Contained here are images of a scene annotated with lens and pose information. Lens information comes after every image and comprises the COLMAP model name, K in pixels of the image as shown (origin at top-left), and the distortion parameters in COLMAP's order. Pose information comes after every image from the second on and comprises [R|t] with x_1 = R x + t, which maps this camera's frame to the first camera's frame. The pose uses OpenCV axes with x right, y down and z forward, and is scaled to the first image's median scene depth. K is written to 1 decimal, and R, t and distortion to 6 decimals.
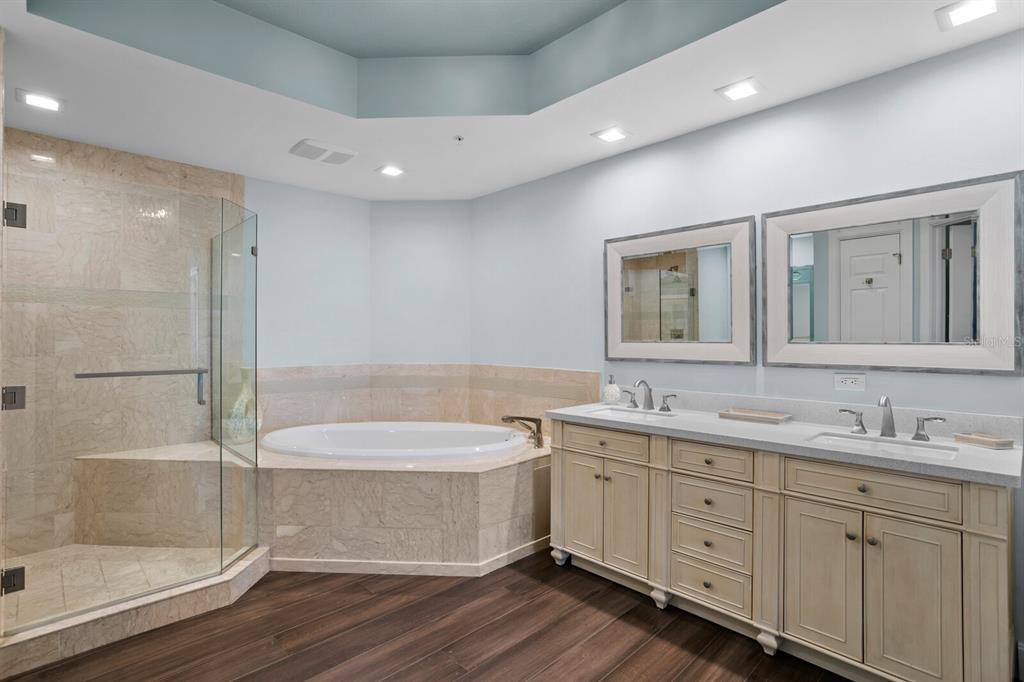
lens RADIAL K [[503.6, 0, 487.4], [0, 503.6, 338.4], [0, 0, 1]] dist [0.000047, -0.000110]
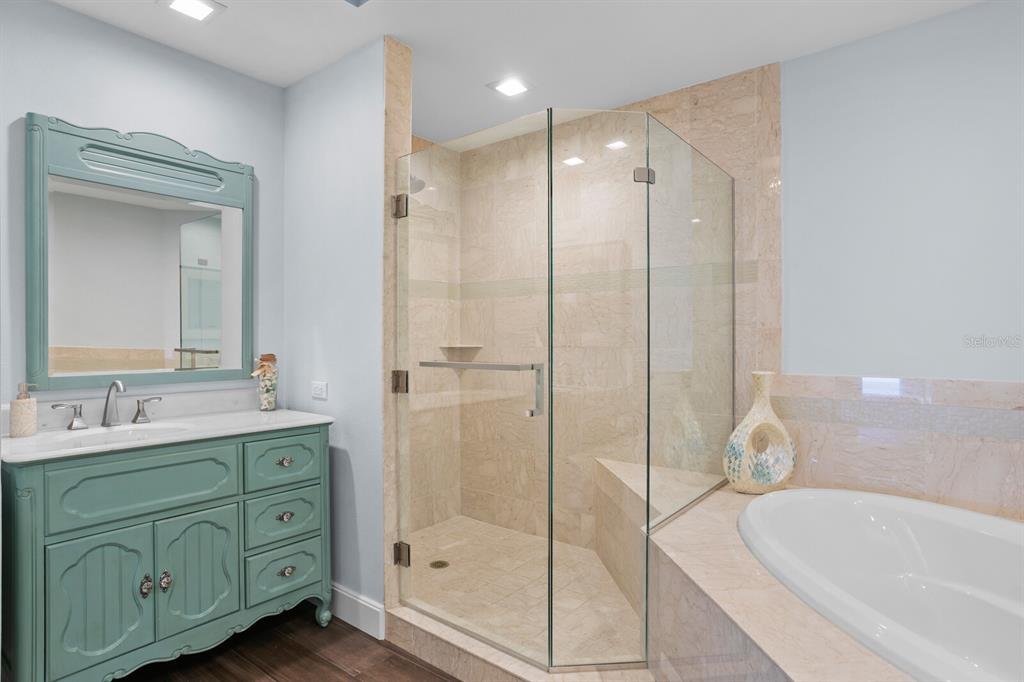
lens RADIAL K [[553.4, 0, 512.0], [0, 553.4, 341.0], [0, 0, 1]] dist [-0.030291, 0.000175]
pose [[0.161071, 0.003739, -0.986936, 0.149876], [-0.000654, 0.999993, 0.003682, 0.019416], [0.986943, 0.000052, 0.161072, 0.685063]]
